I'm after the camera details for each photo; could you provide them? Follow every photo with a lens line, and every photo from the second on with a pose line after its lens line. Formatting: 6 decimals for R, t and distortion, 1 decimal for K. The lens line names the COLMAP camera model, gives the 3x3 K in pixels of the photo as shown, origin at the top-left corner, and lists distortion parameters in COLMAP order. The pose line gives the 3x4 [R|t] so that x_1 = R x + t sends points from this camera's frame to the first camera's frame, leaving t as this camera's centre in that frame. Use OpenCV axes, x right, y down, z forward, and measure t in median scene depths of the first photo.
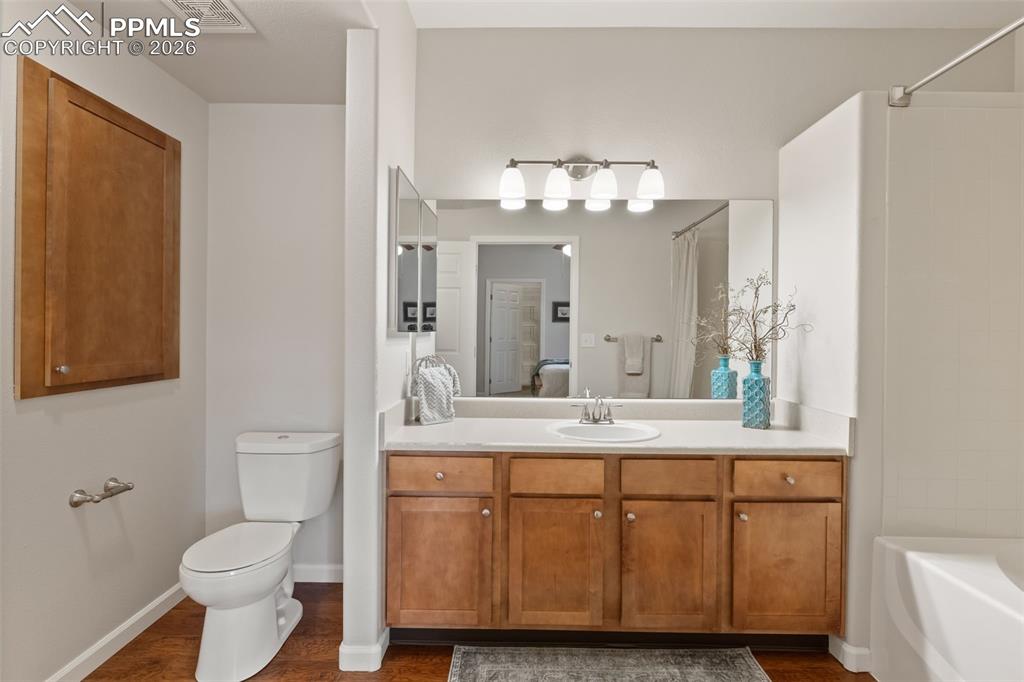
lens RADIAL K [[488.5, 0, 513.2], [0, 488.5, 333.9], [0, 0, 1]] dist [-0.003844, -0.000301]
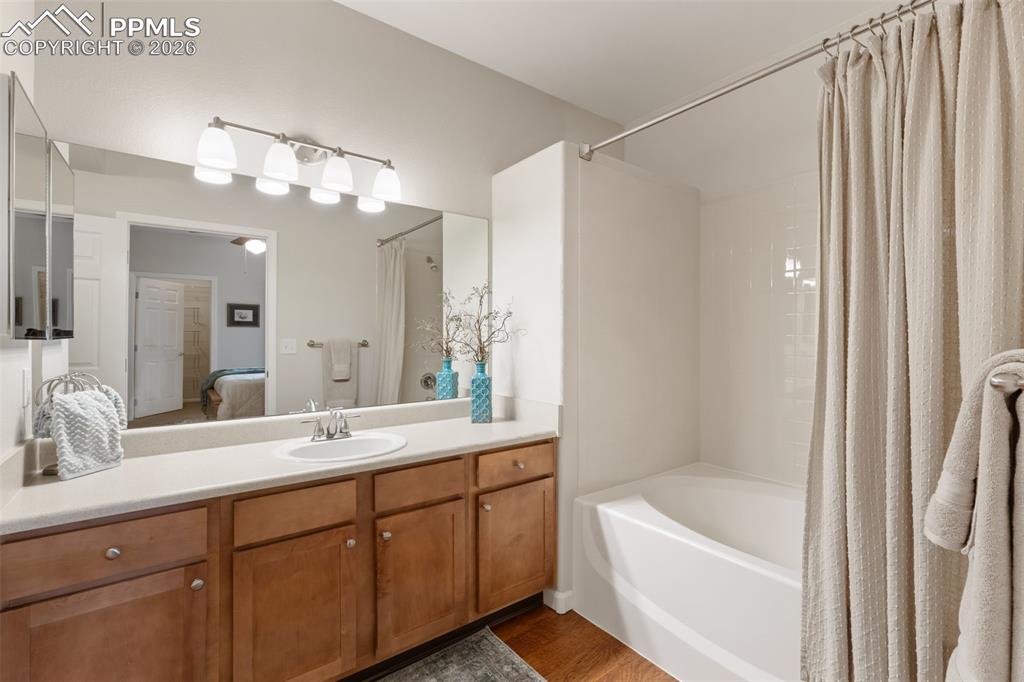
lens RADIAL K [[457.9, 0, 511.8], [0, 457.9, 336.3], [0, 0, 1]] dist [0.003170, 0.000158]
pose [[0.789956, -0.006894, 0.613125, -0.097880], [0.010185, 0.999946, -0.001879, -0.000215], [-0.613079, 0.007729, 0.789984, 0.155864]]
